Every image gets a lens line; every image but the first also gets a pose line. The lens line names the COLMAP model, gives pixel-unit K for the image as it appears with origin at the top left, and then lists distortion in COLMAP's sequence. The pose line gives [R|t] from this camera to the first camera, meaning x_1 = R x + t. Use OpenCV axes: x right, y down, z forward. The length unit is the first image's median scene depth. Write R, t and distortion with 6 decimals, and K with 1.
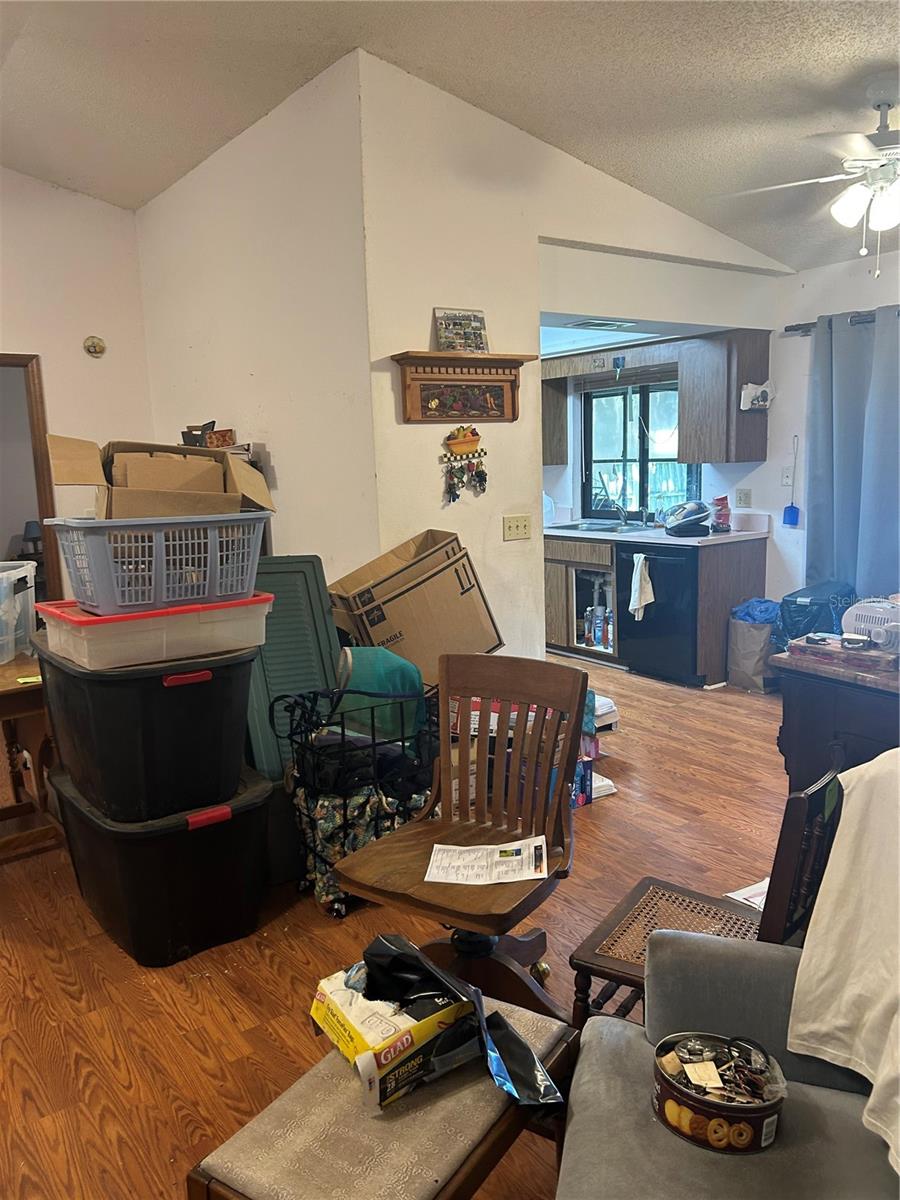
lens RADIAL K [[903.2, 0, 450.0], [0, 903.2, 600.0], [0, 0, 1]] dist [0.099449, -0.115303]
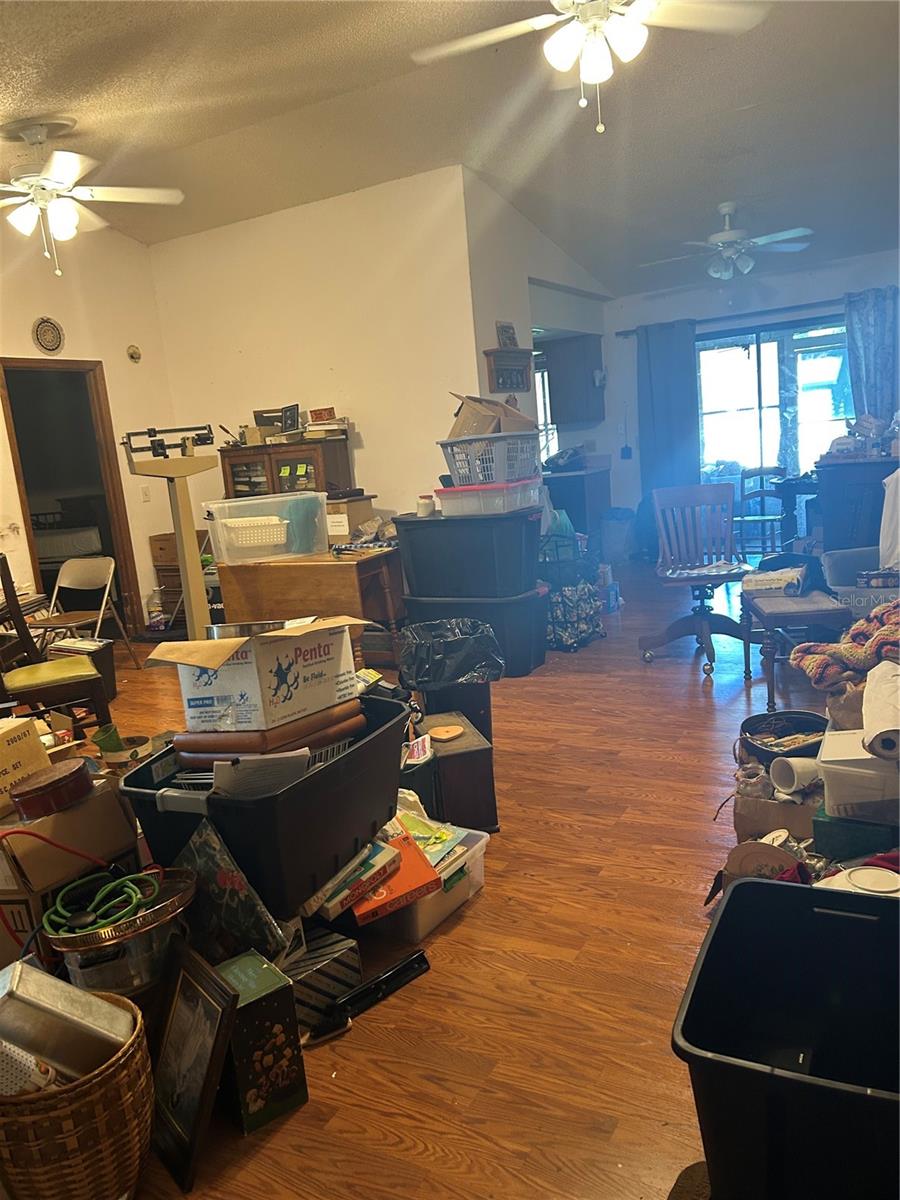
lens RADIAL K [[903.2, 0, 450.0], [0, 903.2, 600.0], [0, 0, 1]] dist [0.099449, -0.115303]
pose [[0.907474, -0.128520, 0.399968, -0.674599], [0.132598, 0.991014, 0.017591, 0.110840], [-0.398634, 0.037072, 0.916360, -0.366160]]
